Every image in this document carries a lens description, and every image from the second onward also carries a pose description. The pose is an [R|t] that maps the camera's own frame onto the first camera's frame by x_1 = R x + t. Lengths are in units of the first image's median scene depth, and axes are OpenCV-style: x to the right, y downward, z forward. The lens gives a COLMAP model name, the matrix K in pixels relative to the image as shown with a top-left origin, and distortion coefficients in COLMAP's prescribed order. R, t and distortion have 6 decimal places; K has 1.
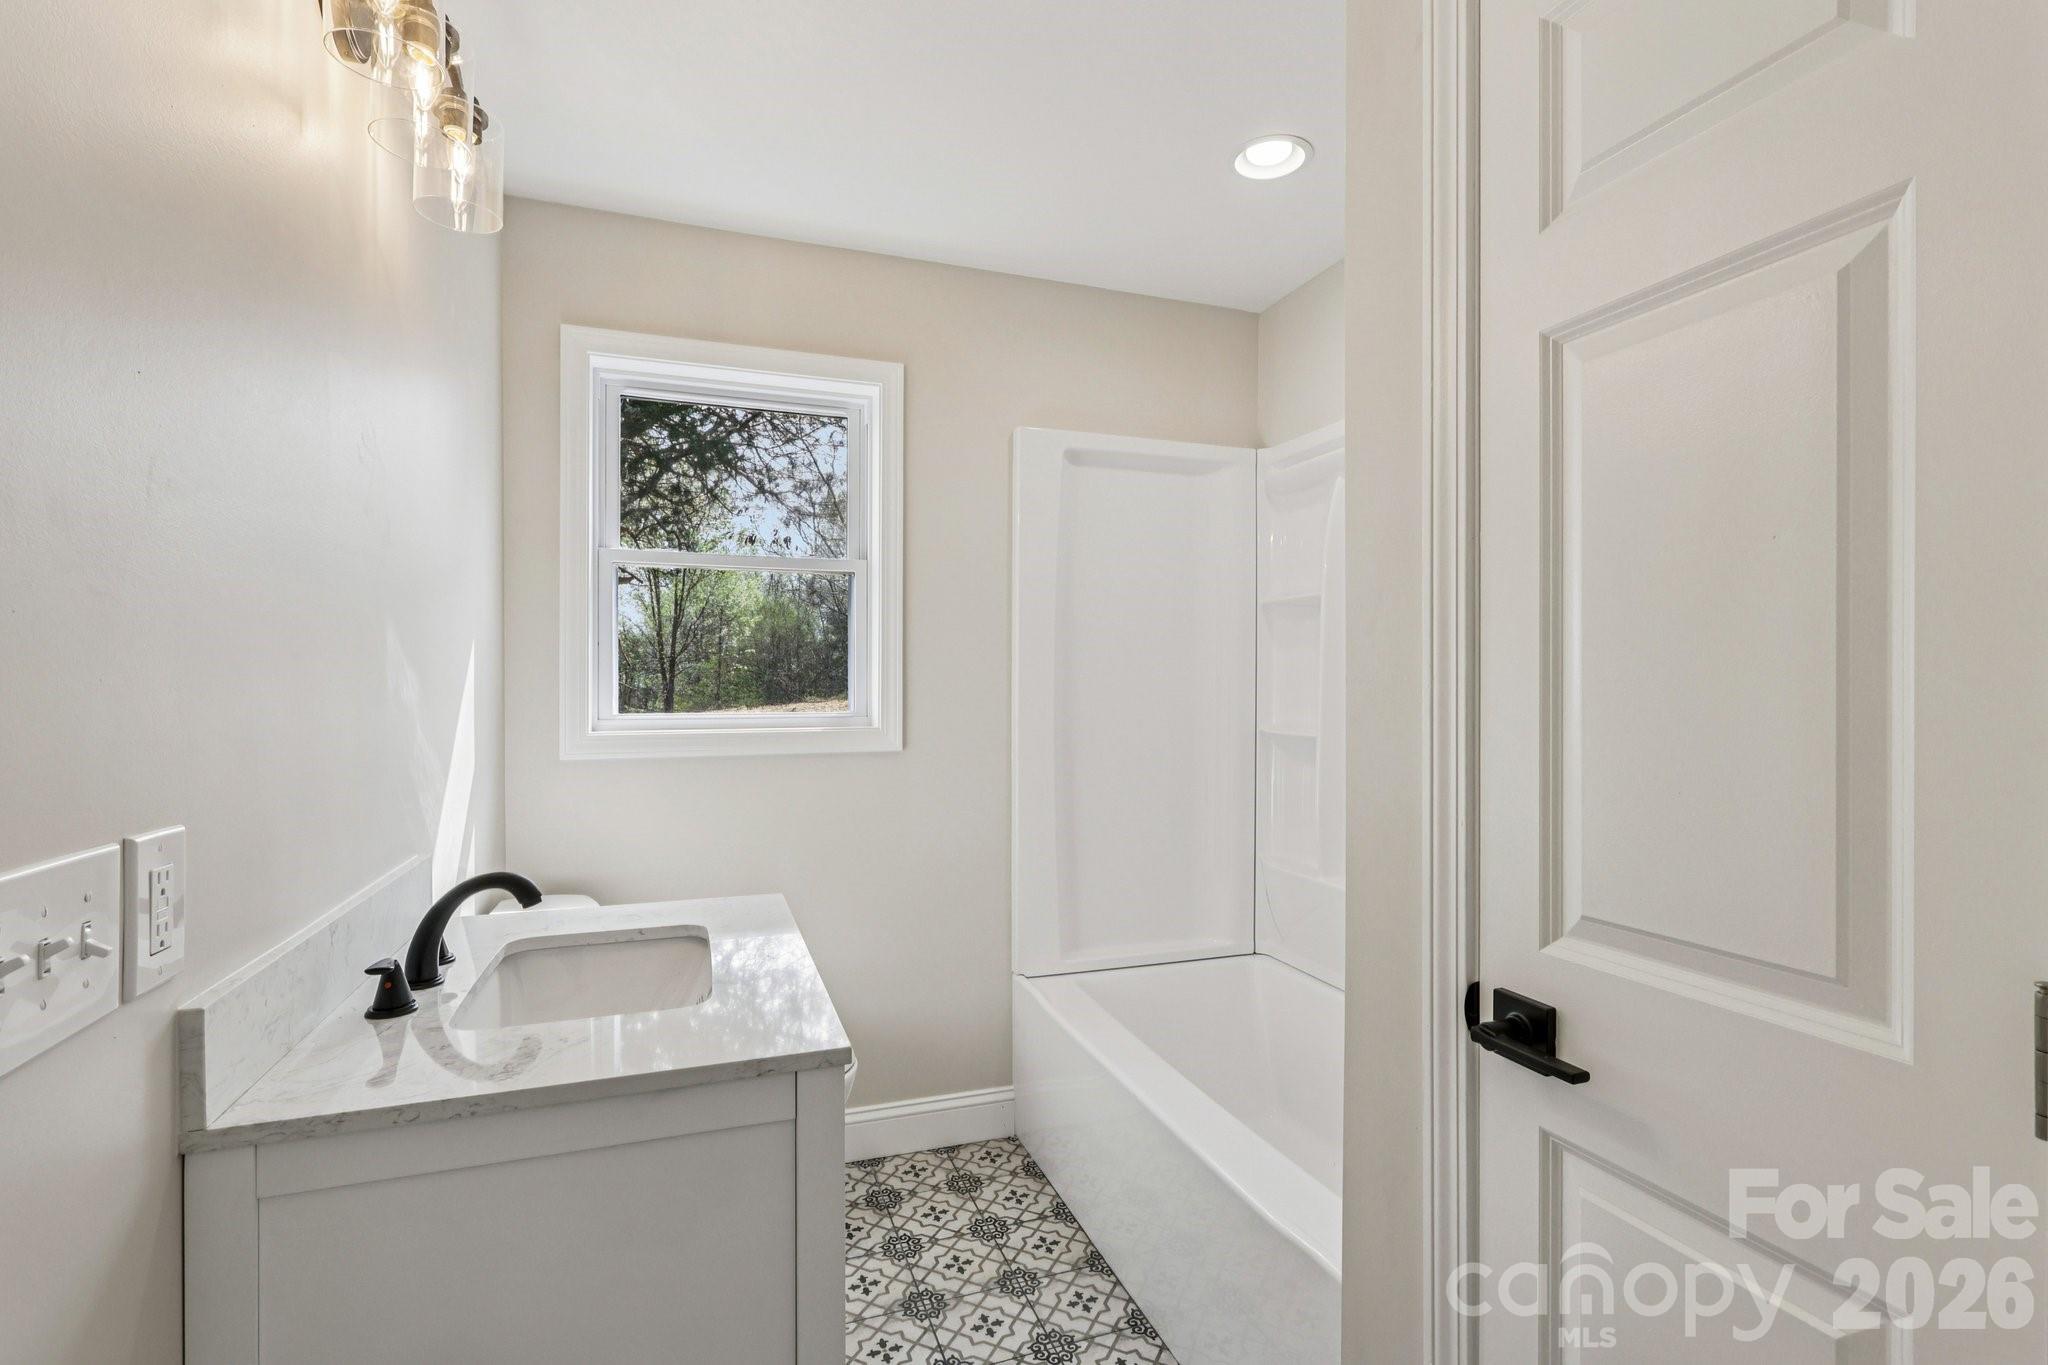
lens RADIAL K [[949.5, 0, 1024.0], [0, 949.5, 682.5], [0, 0, 1]] dist [0.000484, 0.000048]
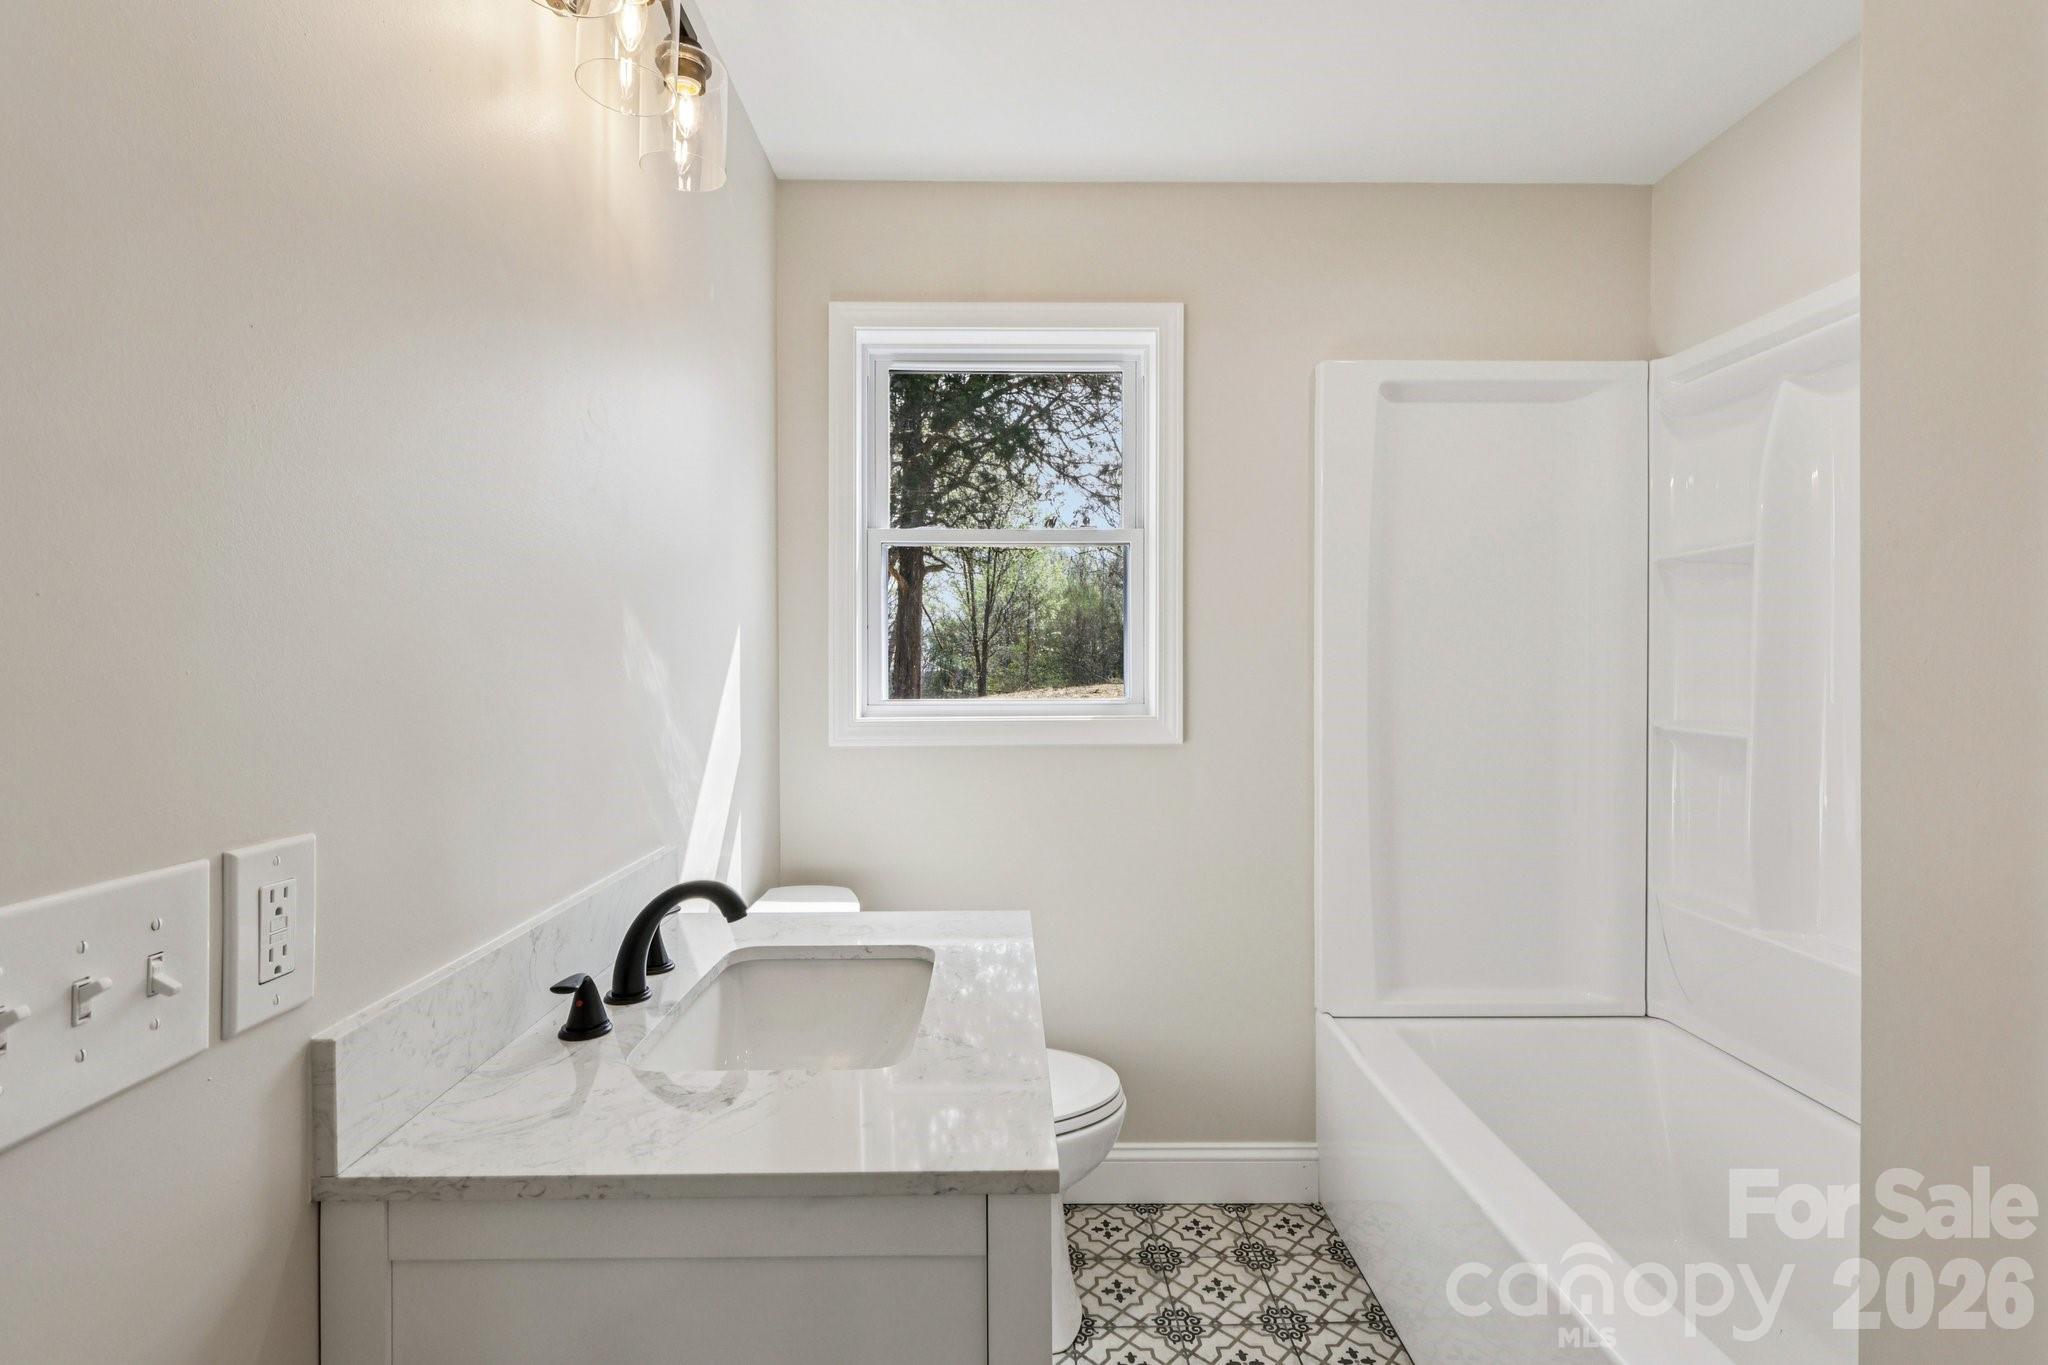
lens RADIAL K [[940.5, 0, 1019.8], [0, 940.5, 666.3], [0, 0, 1]] dist [0.000764, 0.000119]
pose [[0.946321, -0.002851, -0.323216, 0.010738], [0.003922, 0.999989, 0.002660, -0.002629], [0.323205, -0.003785, 0.946321, 0.133200]]
